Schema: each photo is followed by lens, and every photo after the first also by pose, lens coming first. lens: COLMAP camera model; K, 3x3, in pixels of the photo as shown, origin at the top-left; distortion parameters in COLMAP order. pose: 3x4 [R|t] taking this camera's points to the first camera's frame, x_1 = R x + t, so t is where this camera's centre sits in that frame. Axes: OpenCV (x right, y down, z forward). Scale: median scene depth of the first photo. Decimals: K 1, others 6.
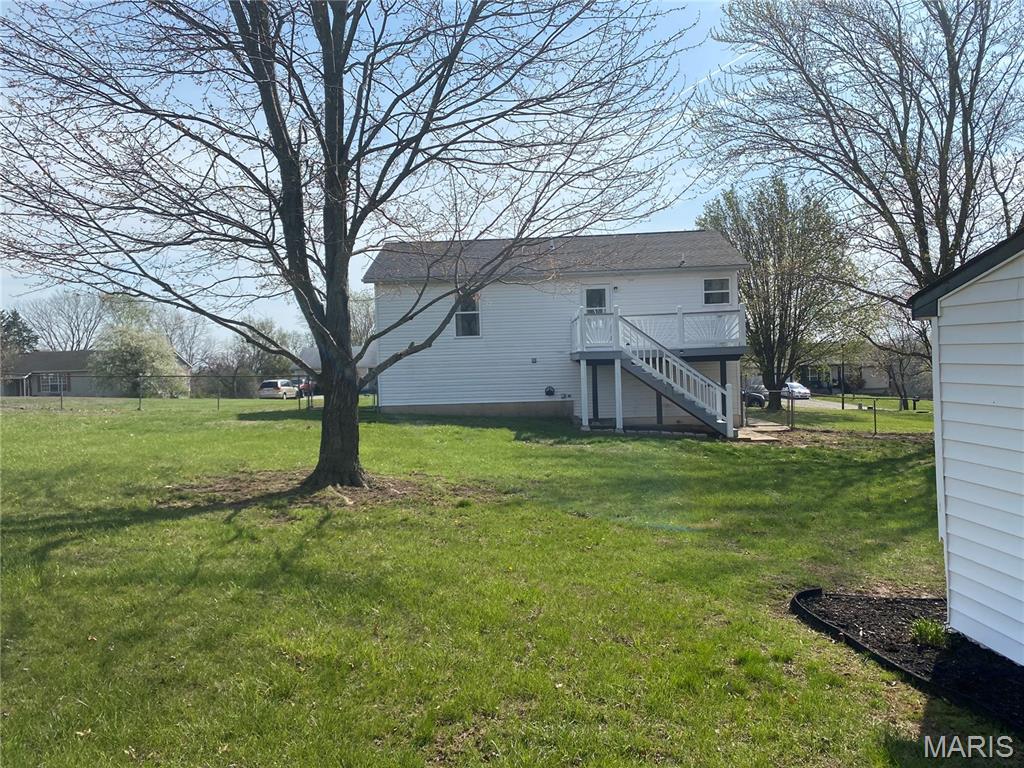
lens RADIAL K [[776.4, 0, 459.7], [0, 776.4, 384.2], [0, 0, 1]] dist [0.002483, -0.000032]
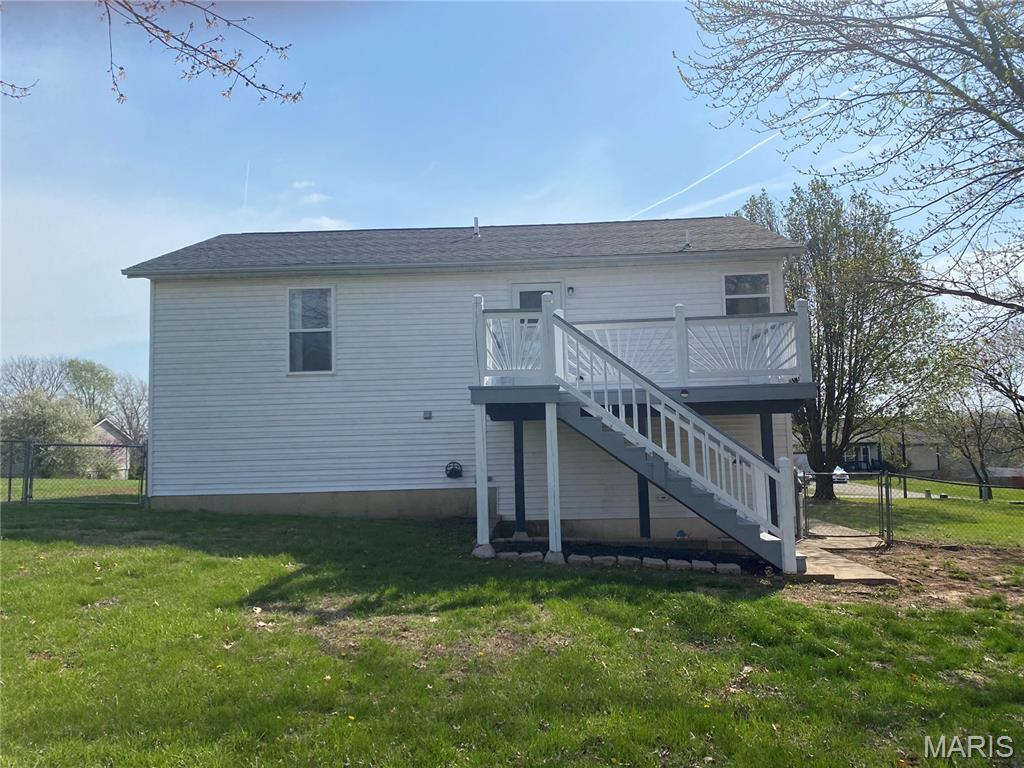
lens RADIAL K [[790.4, 0, 512.0], [0, 790.4, 384.0], [0, 0, 1]] dist [0.009955, -0.002282]
pose [[0.998870, 0.010684, 0.046307, 0.151063], [-0.005960, 0.994872, -0.100966, 0.004548], [-0.047148, 0.100576, 0.993812, 0.498965]]
